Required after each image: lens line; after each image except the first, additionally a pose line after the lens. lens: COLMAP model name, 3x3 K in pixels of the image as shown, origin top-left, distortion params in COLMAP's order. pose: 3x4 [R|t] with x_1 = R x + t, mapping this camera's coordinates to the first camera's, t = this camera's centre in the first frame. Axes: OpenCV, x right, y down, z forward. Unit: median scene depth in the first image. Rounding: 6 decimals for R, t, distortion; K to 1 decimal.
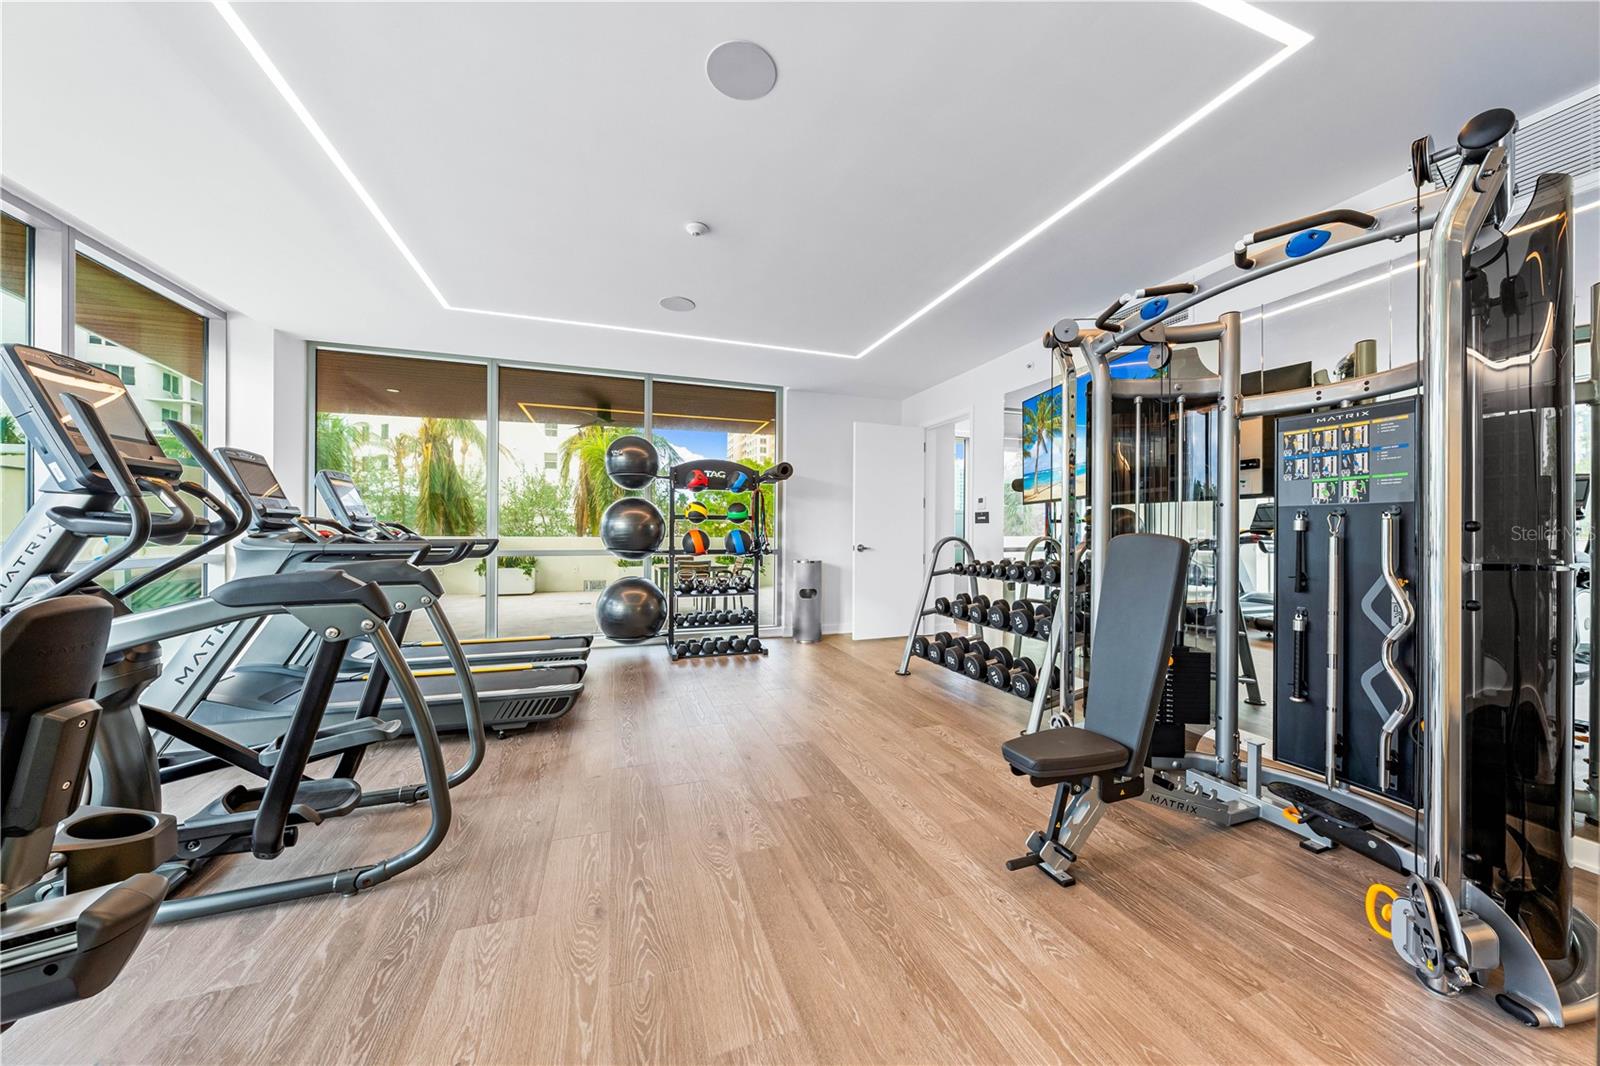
lens RADIAL K [[540.2, 0, 800.0], [0, 540.2, 533.0], [0, 0, 1]] dist [-0.000747, 0.000081]
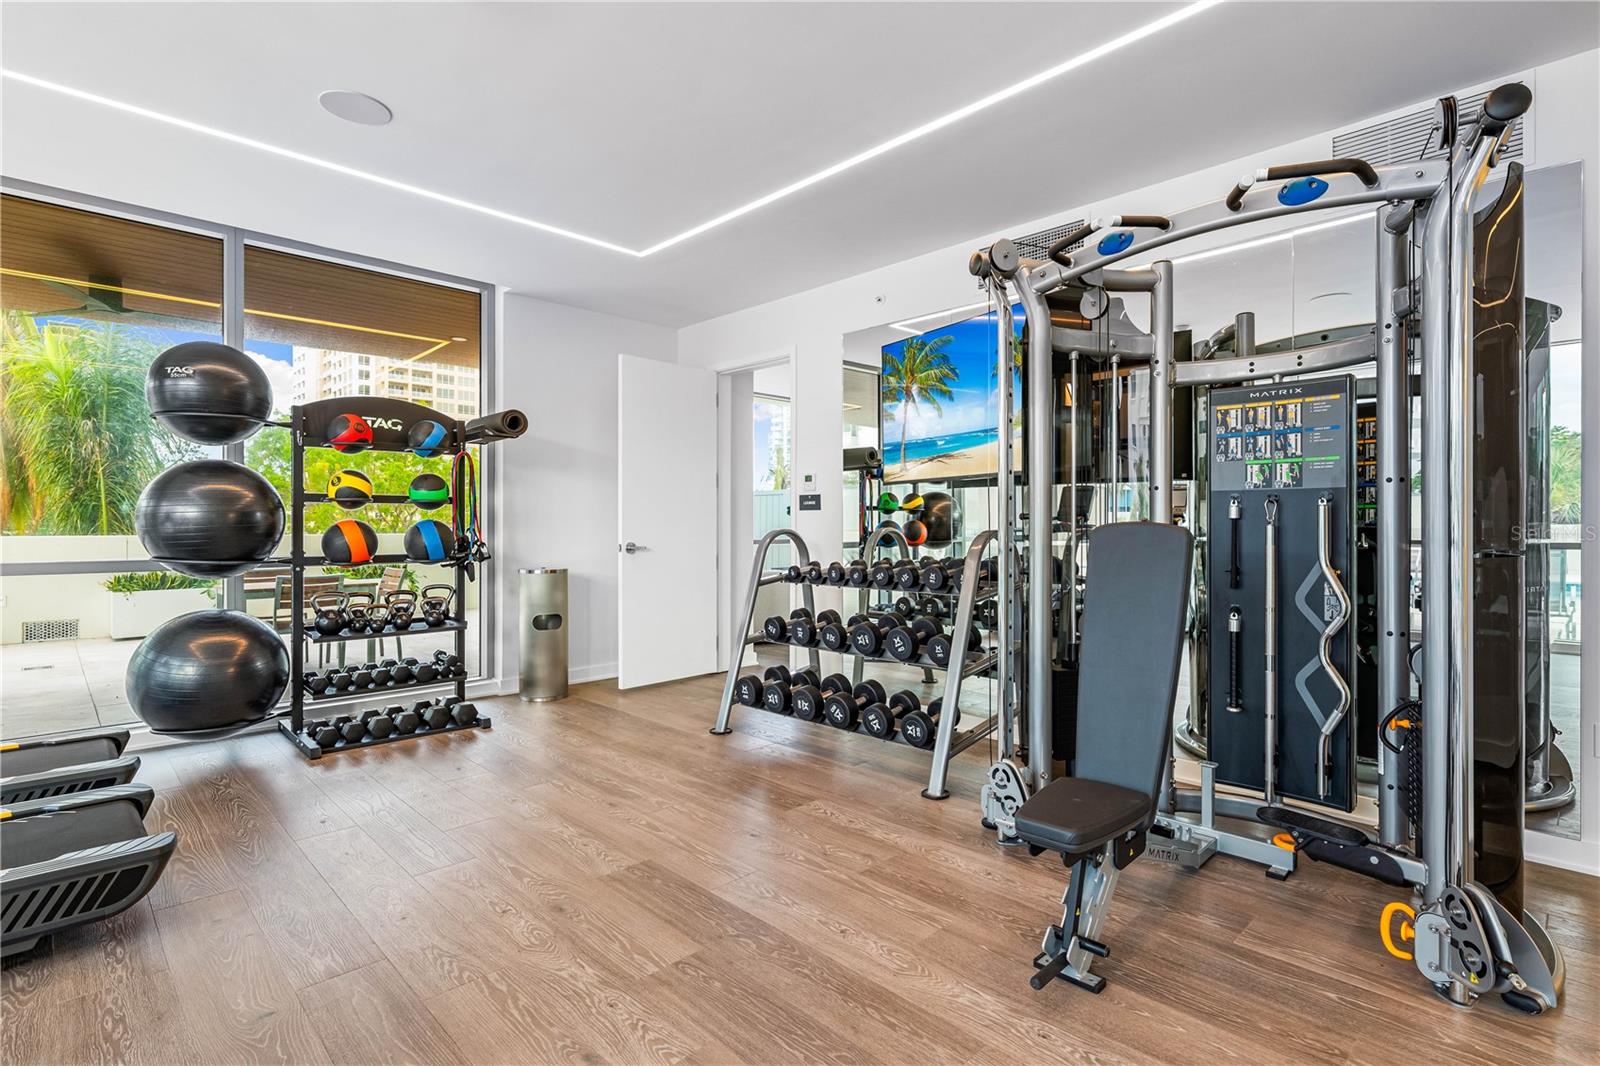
lens RADIAL K [[777.7, 0, 799.9], [0, 777.7, 526.4], [0, 0, 1]] dist [0.005384, -0.000543]
pose [[0.903474, -0.006715, 0.428591, -0.228765], [0.005891, 0.999977, 0.003248, 0.000219], [-0.428603, -0.000410, 0.903493, 0.131340]]
